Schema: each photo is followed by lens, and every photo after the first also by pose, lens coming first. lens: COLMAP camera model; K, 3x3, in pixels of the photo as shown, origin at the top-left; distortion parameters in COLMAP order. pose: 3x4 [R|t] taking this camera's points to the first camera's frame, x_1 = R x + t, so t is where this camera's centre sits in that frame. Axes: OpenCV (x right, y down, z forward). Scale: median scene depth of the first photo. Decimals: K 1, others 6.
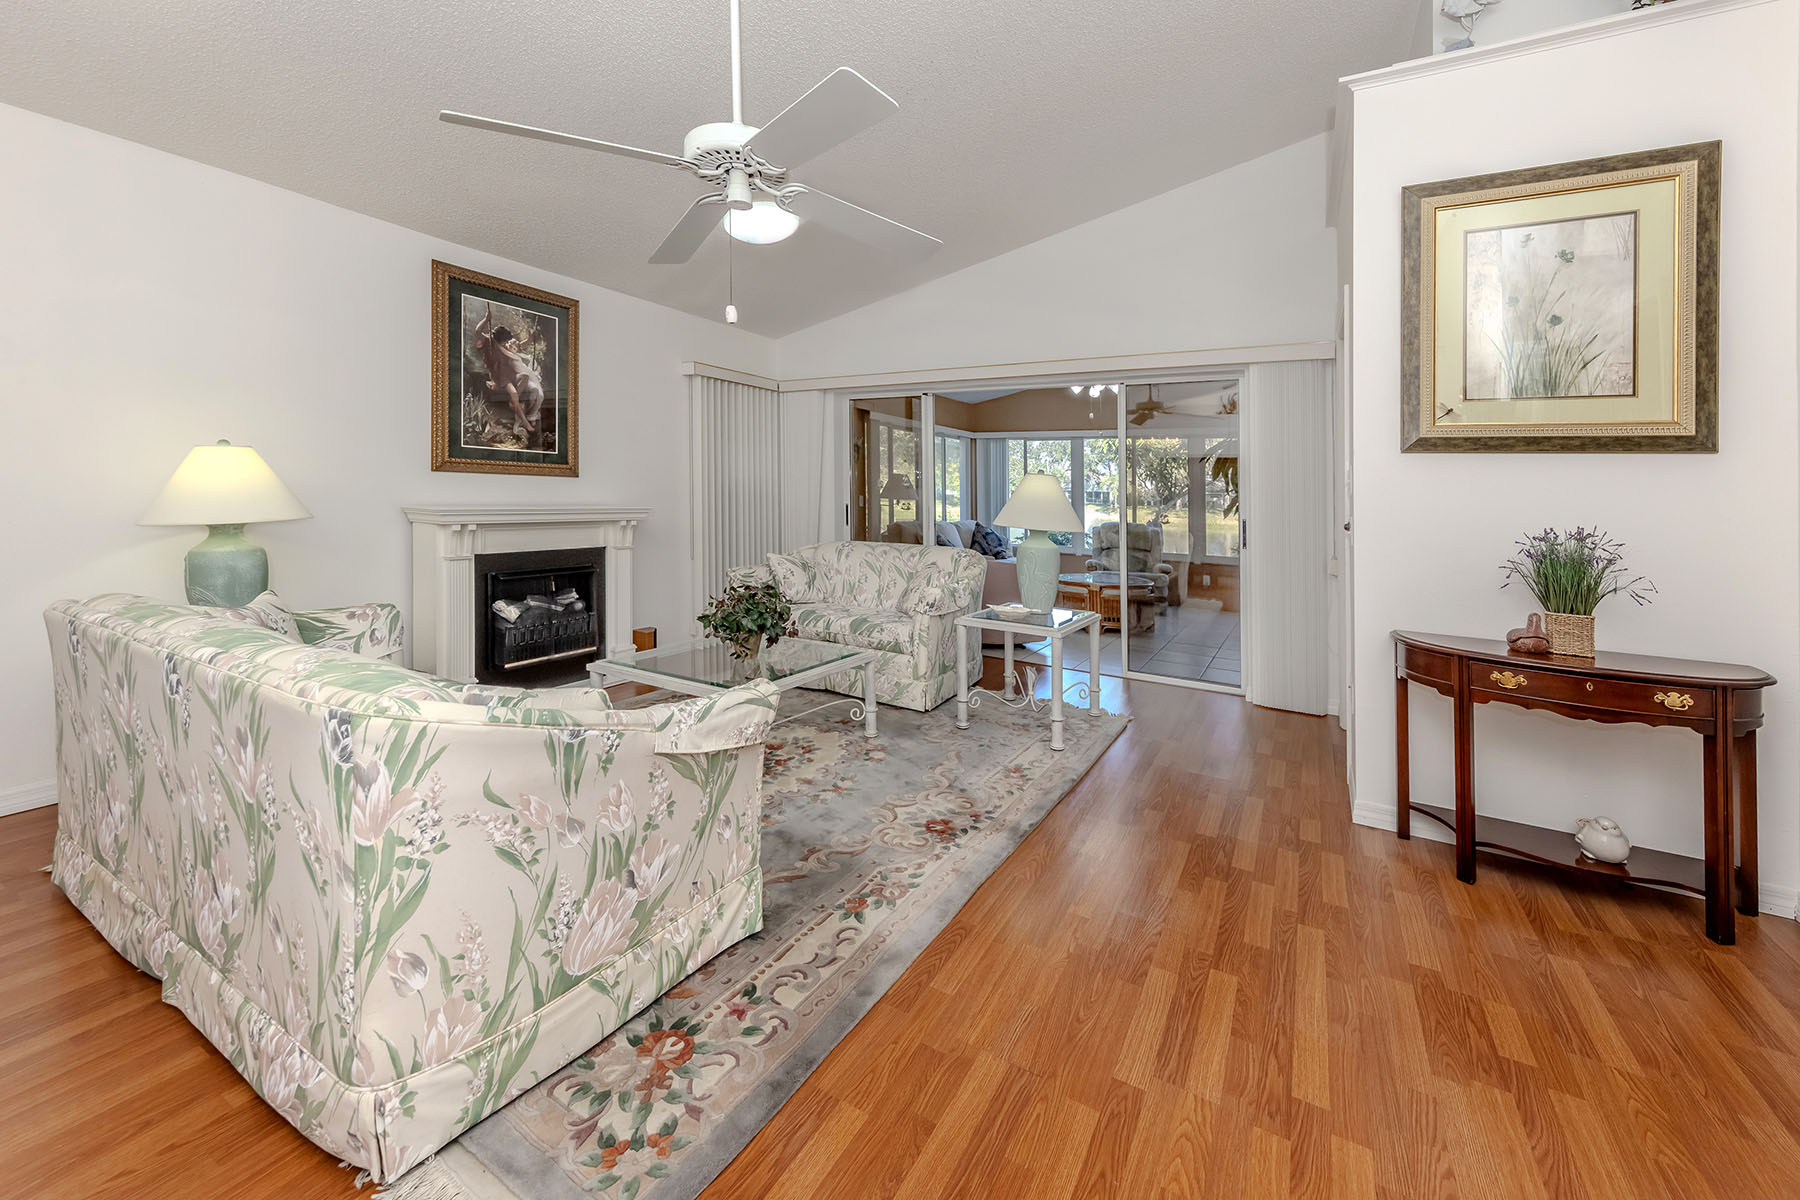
lens RADIAL K [[689.9, 0, 929.1], [0, 689.9, 511.3], [0, 0, 1]] dist [0.002092, 0.000111]
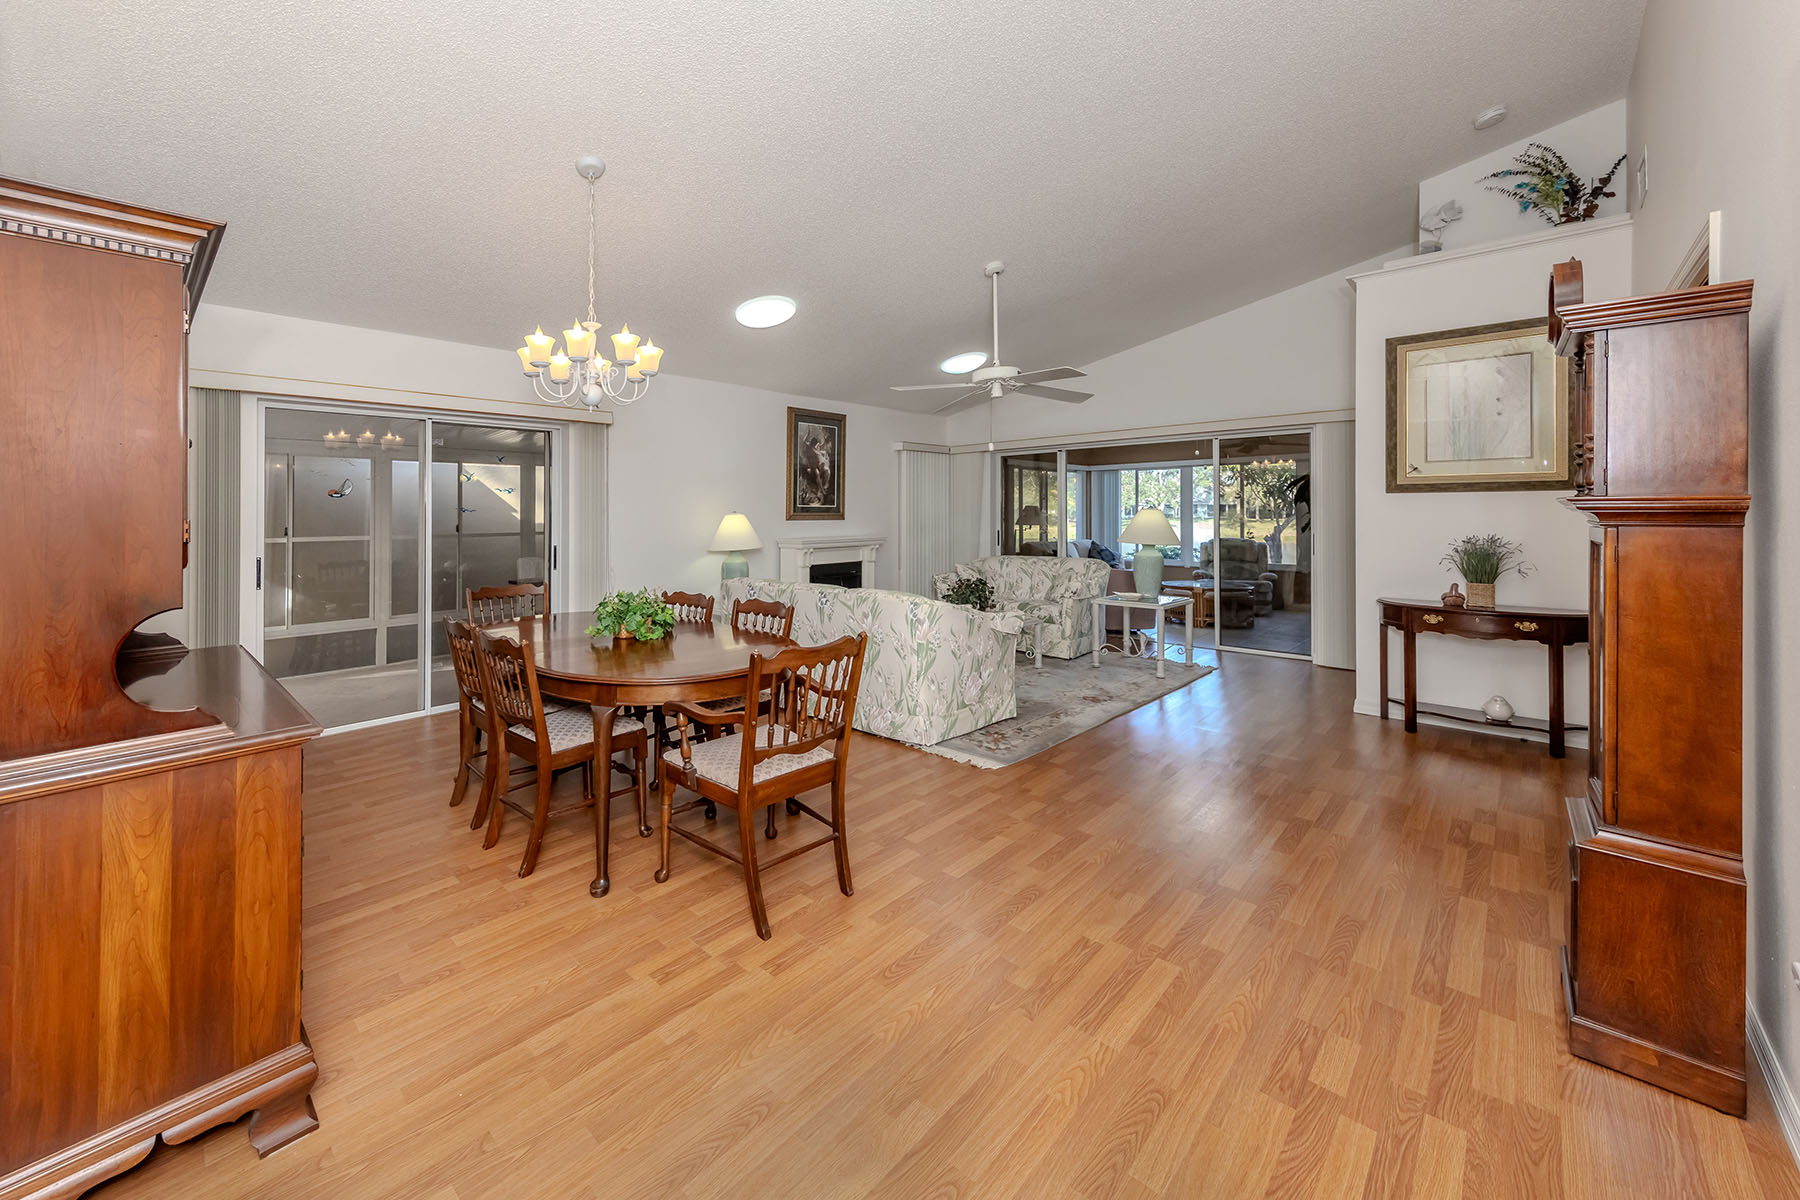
lens RADIAL K [[708.8, 0, 783.5], [0, 708.8, 588.2], [0, 0, 1]] dist [0.000821, 0.000123]
pose [[0.949747, -0.004416, -0.312989, -0.133454], [0.028131, 0.997059, 0.071294, -0.012693], [0.311753, -0.076516, 0.947077, -0.839366]]
